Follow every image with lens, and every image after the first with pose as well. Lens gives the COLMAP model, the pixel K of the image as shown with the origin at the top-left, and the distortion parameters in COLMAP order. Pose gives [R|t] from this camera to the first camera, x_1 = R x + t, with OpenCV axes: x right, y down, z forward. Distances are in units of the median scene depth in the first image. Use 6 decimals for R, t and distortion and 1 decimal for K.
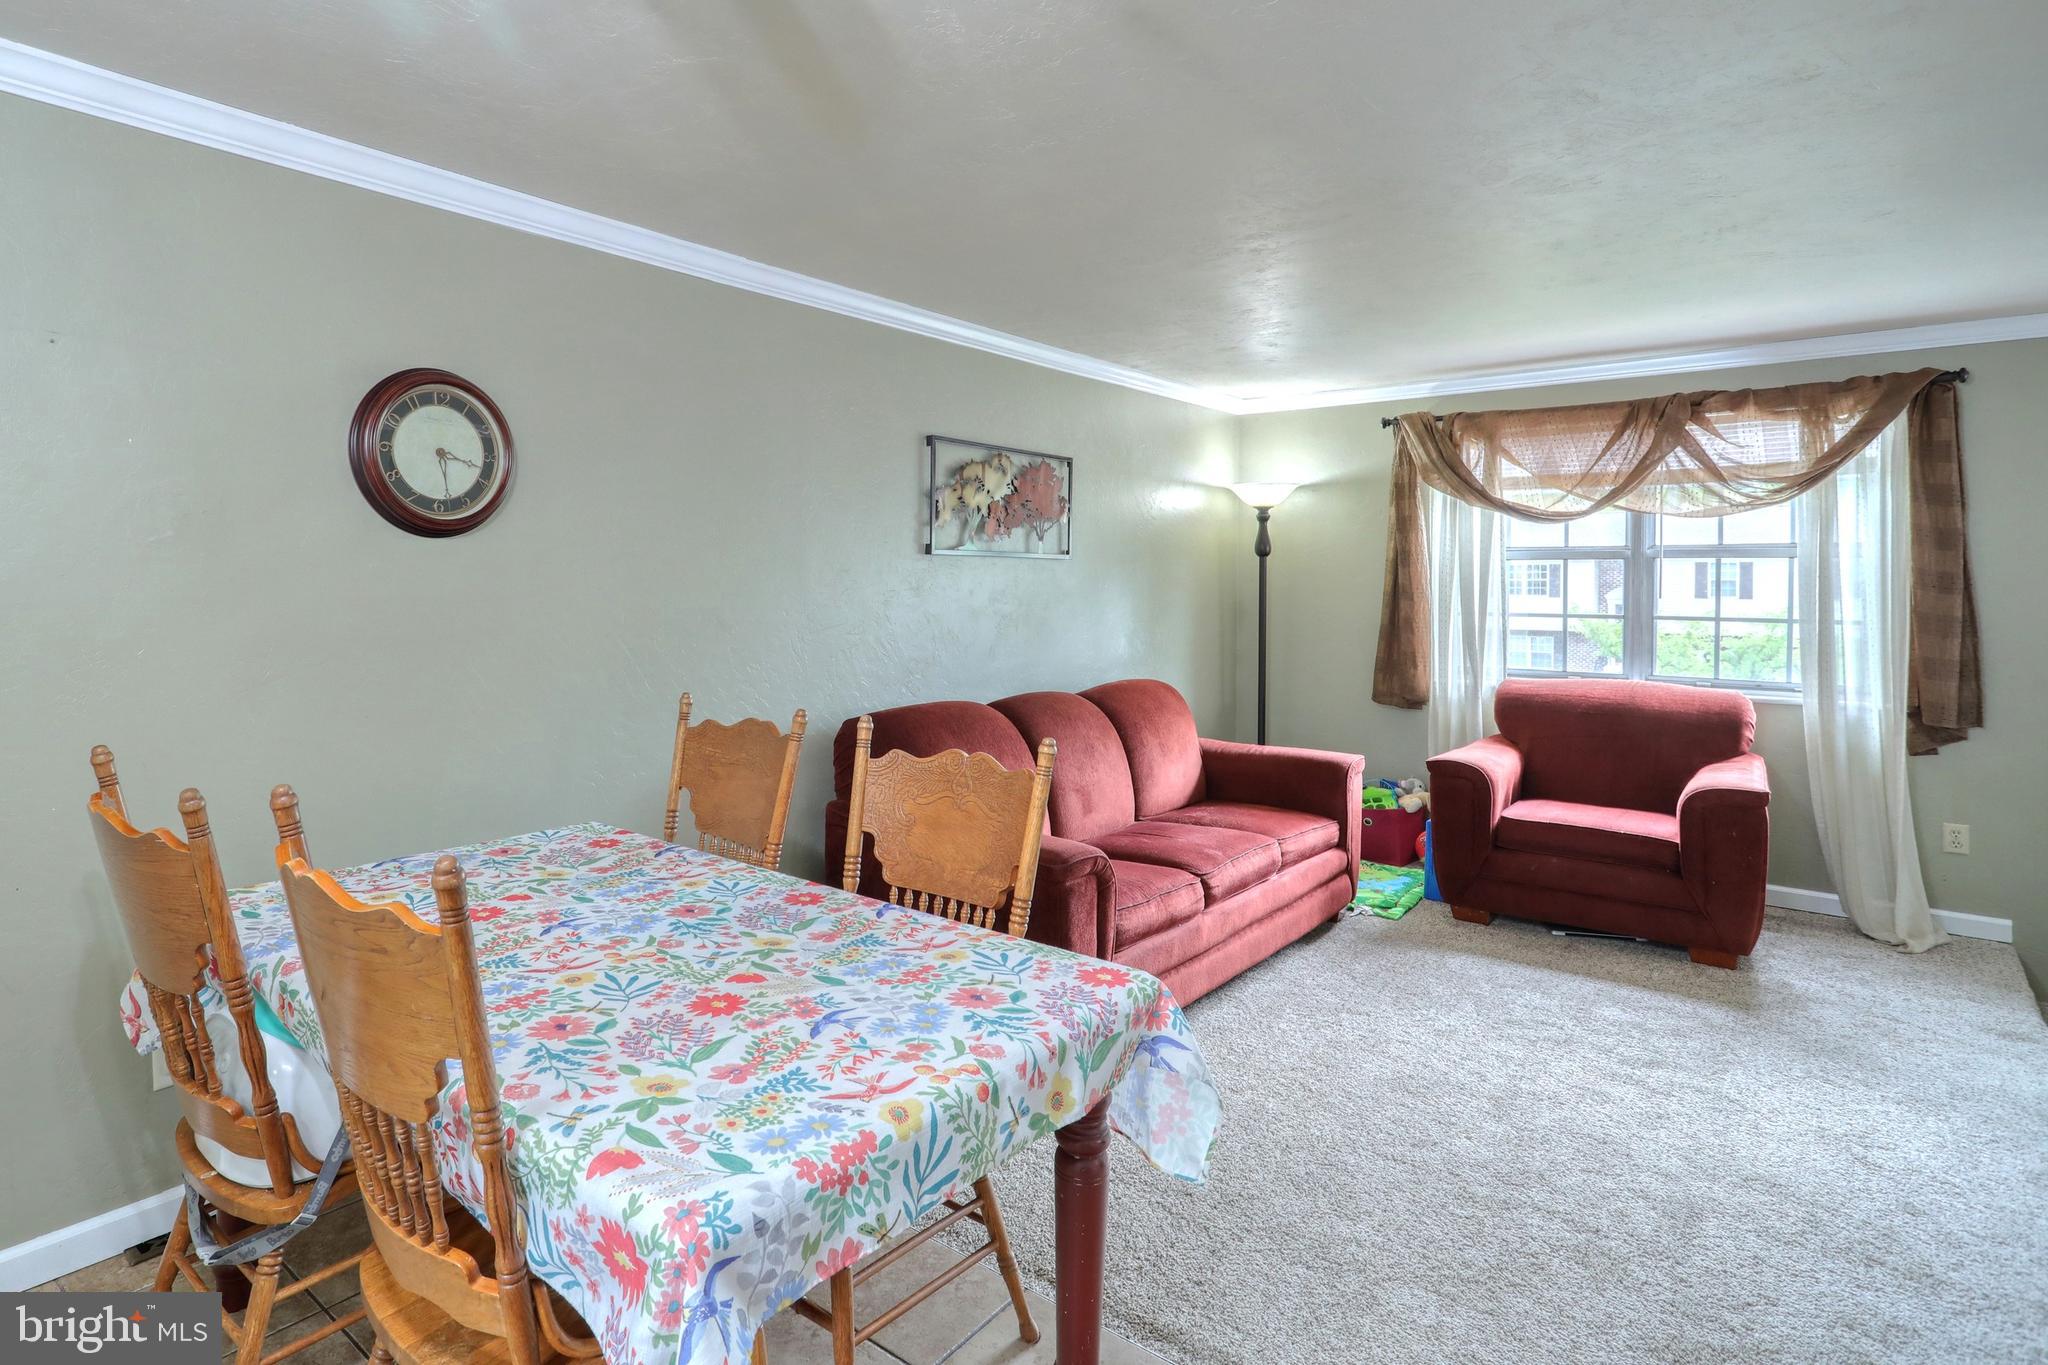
lens RADIAL K [[1040.1, 0, 968.9], [0, 1040.1, 593.8], [0, 0, 1]] dist [0.001650, 0.003340]
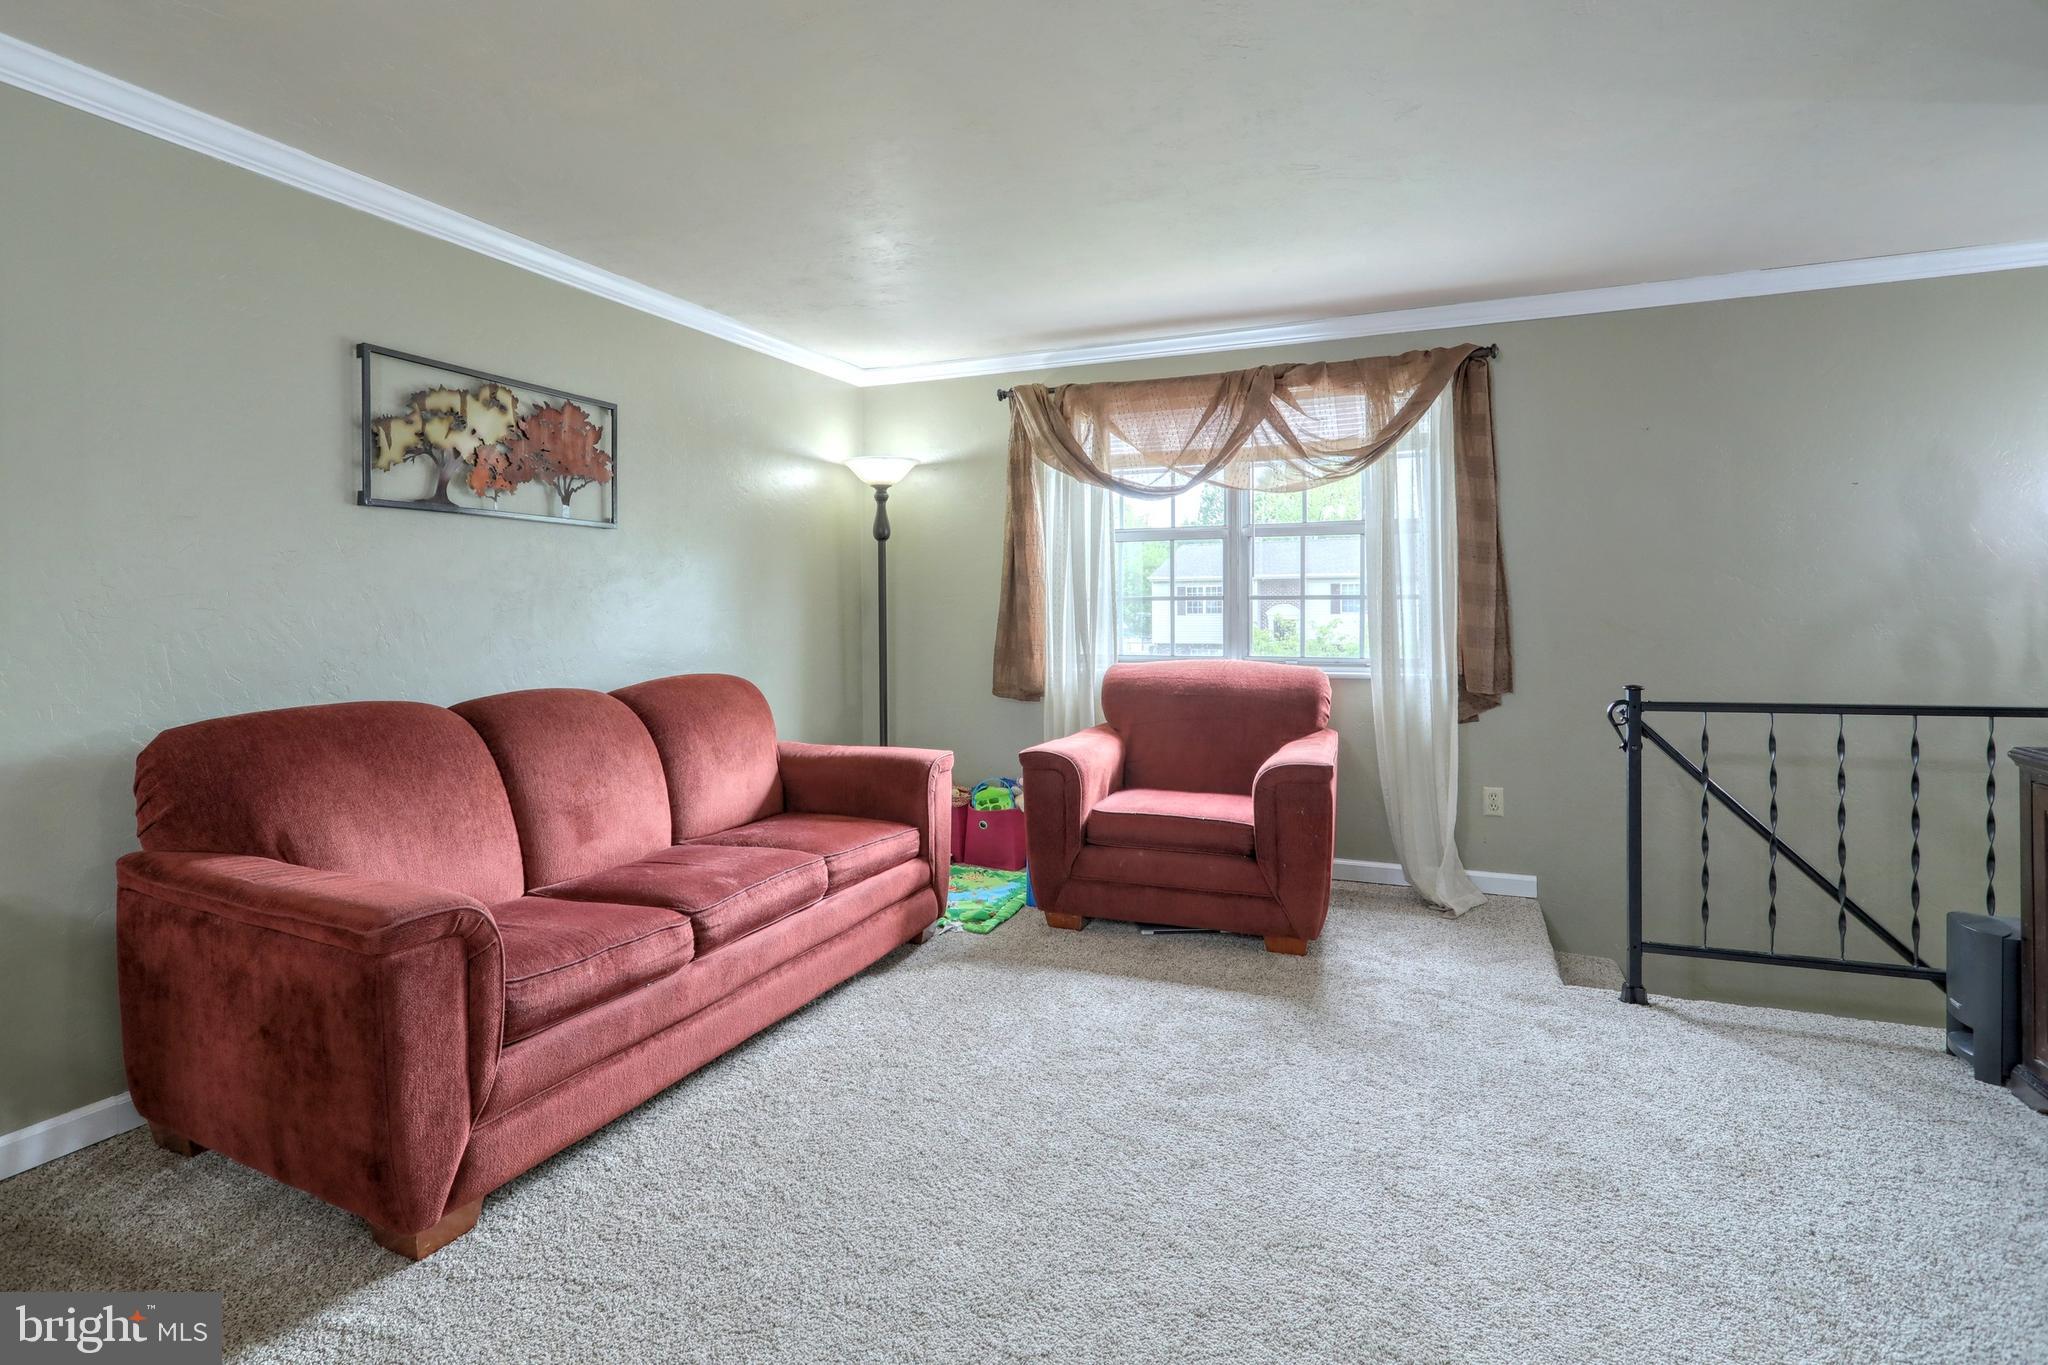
lens RADIAL K [[1040.1, 0, 999.5], [0, 1040.1, 608.4], [0, 0, 1]] dist [0.001650, 0.003340]
pose [[0.953700, -0.008433, 0.300642, 0.161857], [0.009166, 0.999957, -0.001028, 0.037877], [-0.300620, 0.003736, 0.953737, 0.155755]]
